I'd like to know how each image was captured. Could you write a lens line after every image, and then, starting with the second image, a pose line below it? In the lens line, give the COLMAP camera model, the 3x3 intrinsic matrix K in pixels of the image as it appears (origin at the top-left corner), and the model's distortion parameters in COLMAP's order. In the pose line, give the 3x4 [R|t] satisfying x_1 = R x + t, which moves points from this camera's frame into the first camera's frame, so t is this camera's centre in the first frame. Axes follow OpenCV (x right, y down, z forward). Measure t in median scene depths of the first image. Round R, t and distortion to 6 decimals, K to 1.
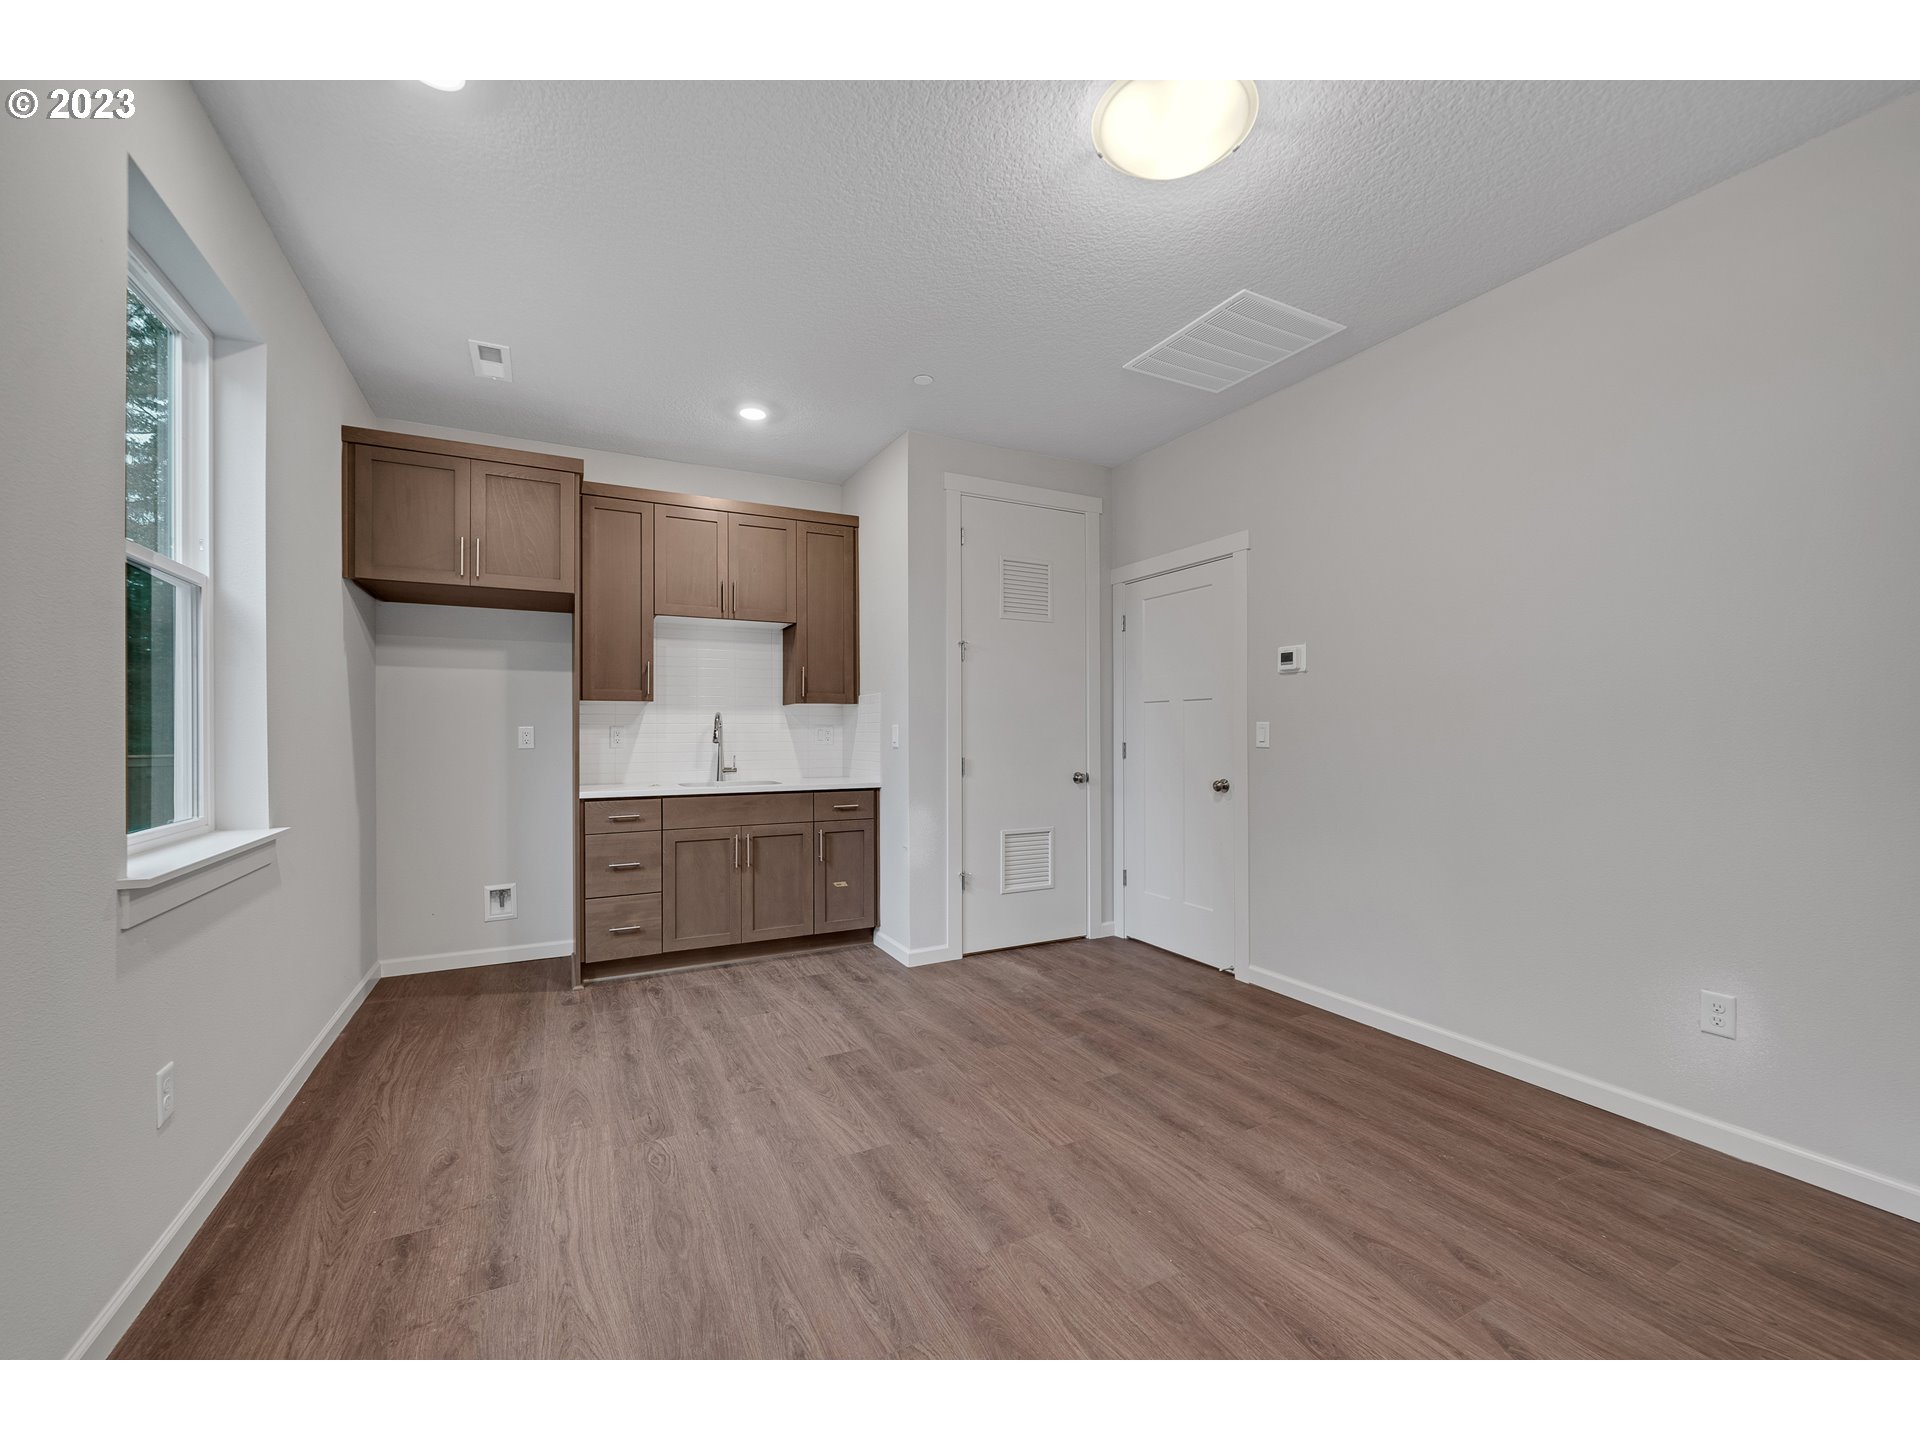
lens RADIAL K [[802.9, 0, 952.8], [0, 802.9, 710.7], [0, 0, 1]] dist [-0.002042, -0.000321]
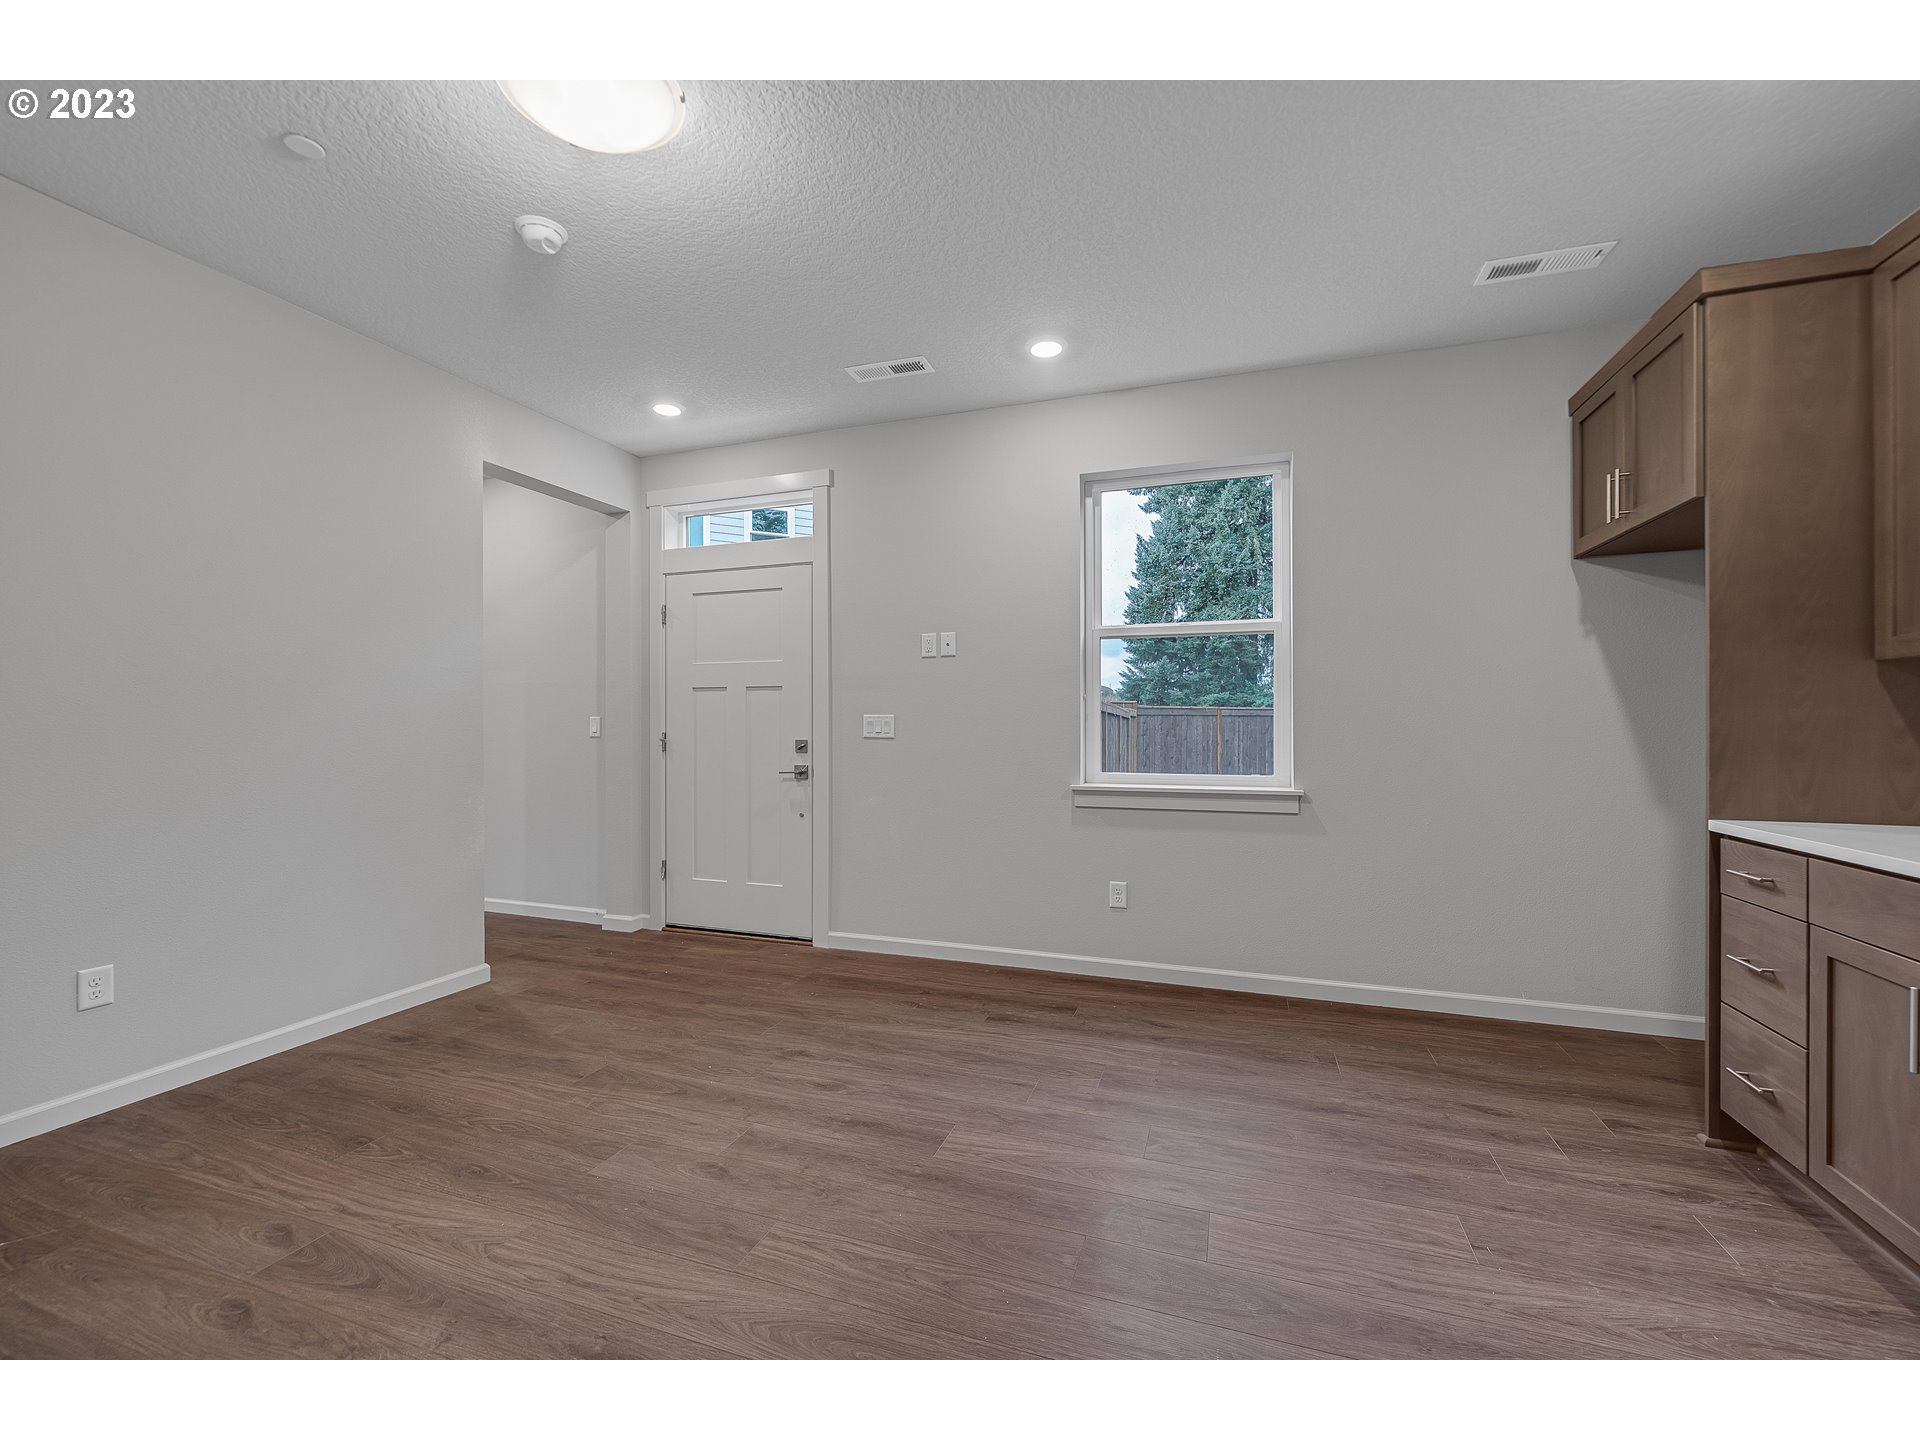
lens RADIAL K [[802.9, 0, 952.8], [0, 802.9, 710.7], [0, 0, 1]] dist [-0.002042, -0.000321]
pose [[-0.737901, -0.008446, -0.674856, 0.525524], [0.021235, 0.999136, -0.035723, 0.074029], [0.674575, -0.040690, -0.737084, 1.724061]]
